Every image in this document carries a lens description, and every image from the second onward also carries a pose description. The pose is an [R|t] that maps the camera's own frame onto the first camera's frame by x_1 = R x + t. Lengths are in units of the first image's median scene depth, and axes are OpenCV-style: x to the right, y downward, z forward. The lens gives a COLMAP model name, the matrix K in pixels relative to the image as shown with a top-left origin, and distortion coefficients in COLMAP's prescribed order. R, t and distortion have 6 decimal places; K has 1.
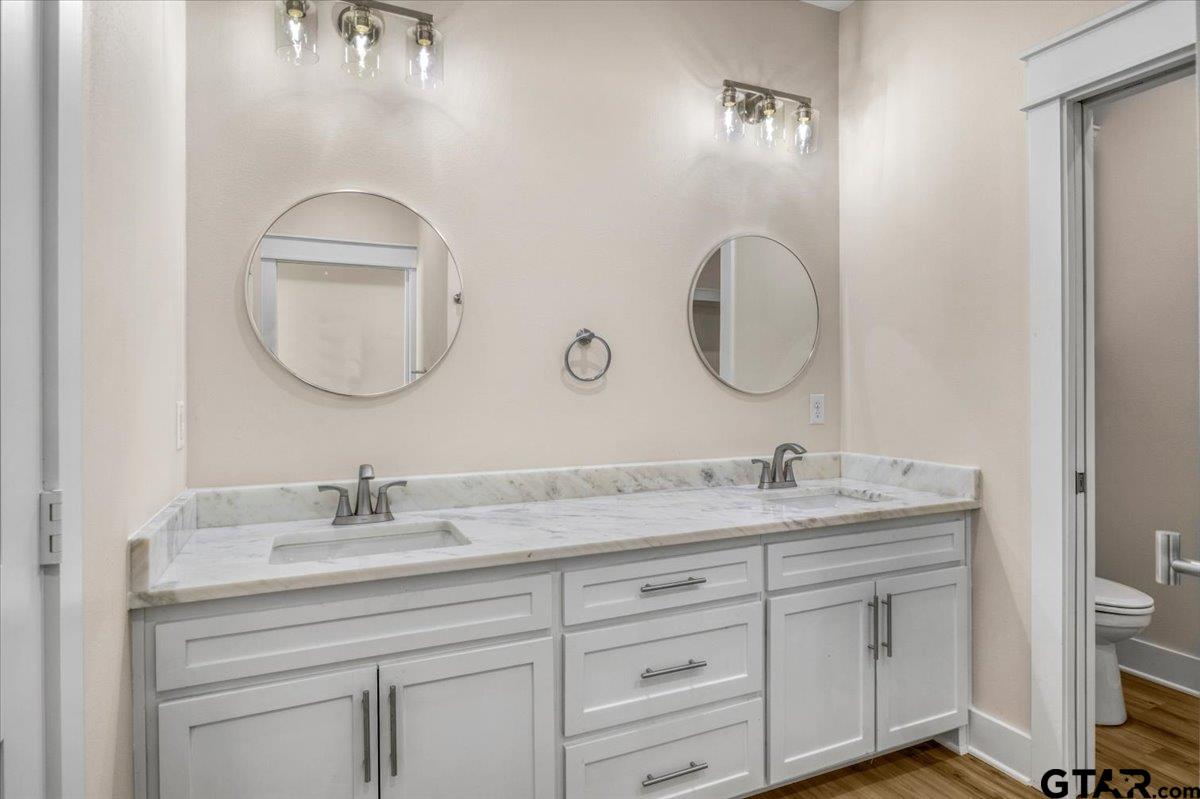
lens RADIAL K [[662.2, 0, 600.1], [0, 662.2, 381.8], [0, 0, 1]] dist [-0.003078, 0.000706]
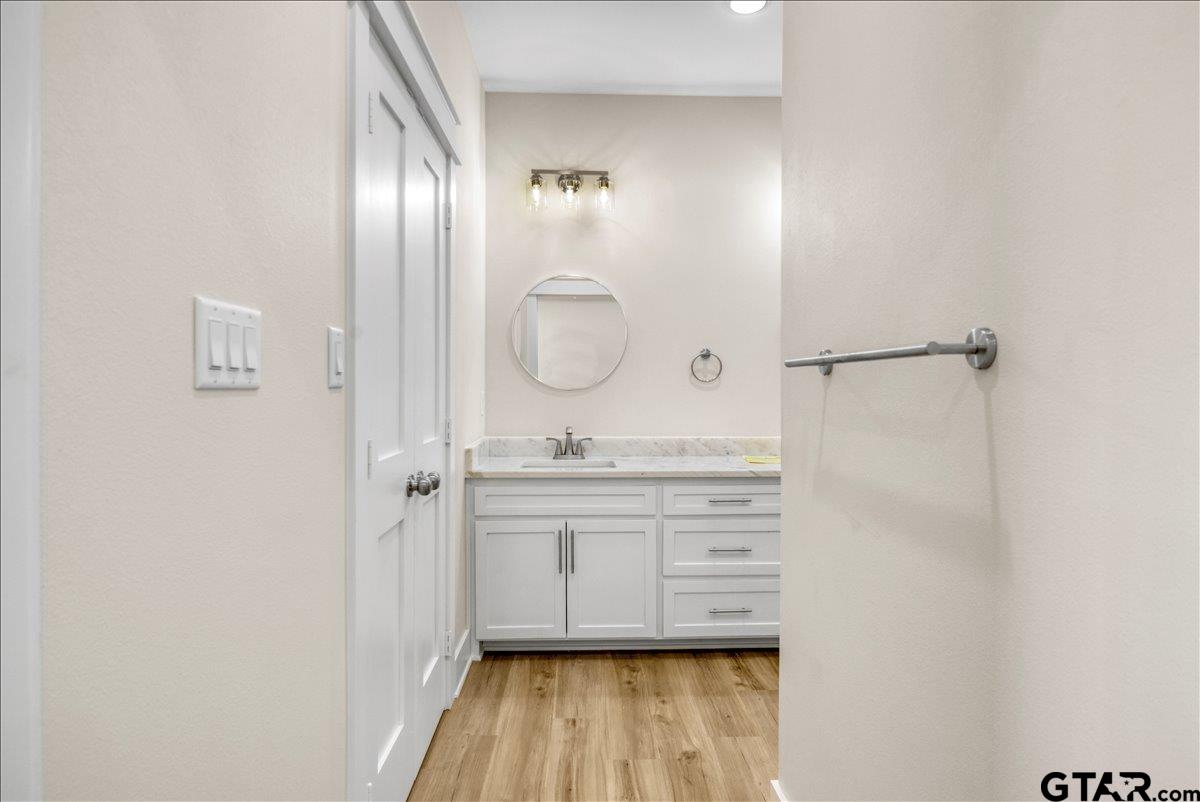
lens RADIAL K [[662.2, 0, 600.1], [0, 662.2, 383.3], [0, 0, 1]] dist [-0.003078, 0.000706]
pose [[0.929671, 0.005932, -0.368344, 0.407670], [-0.005331, 0.999982, 0.002649, -0.001198], [0.368353, -0.000499, 0.929686, -0.688322]]
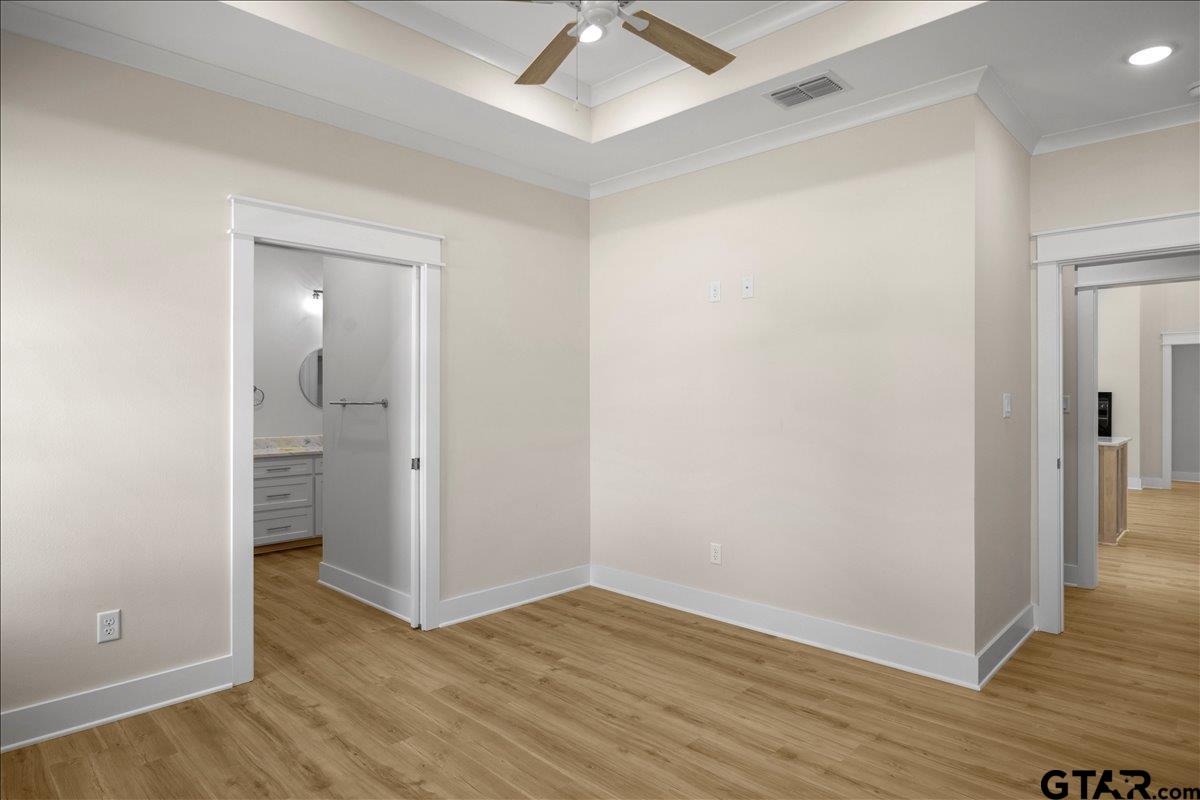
lens RADIAL K [[670.9, 0, 600.0], [0, 670.9, 400.0], [0, 0, 1]] dist [-0.000185, 0.000052]
pose [[0.925370, 0.000682, 0.379064, 0.307553], [-0.003087, 0.999979, 0.005739, -0.054759], [-0.379052, -0.006481, 0.925353, -2.523488]]
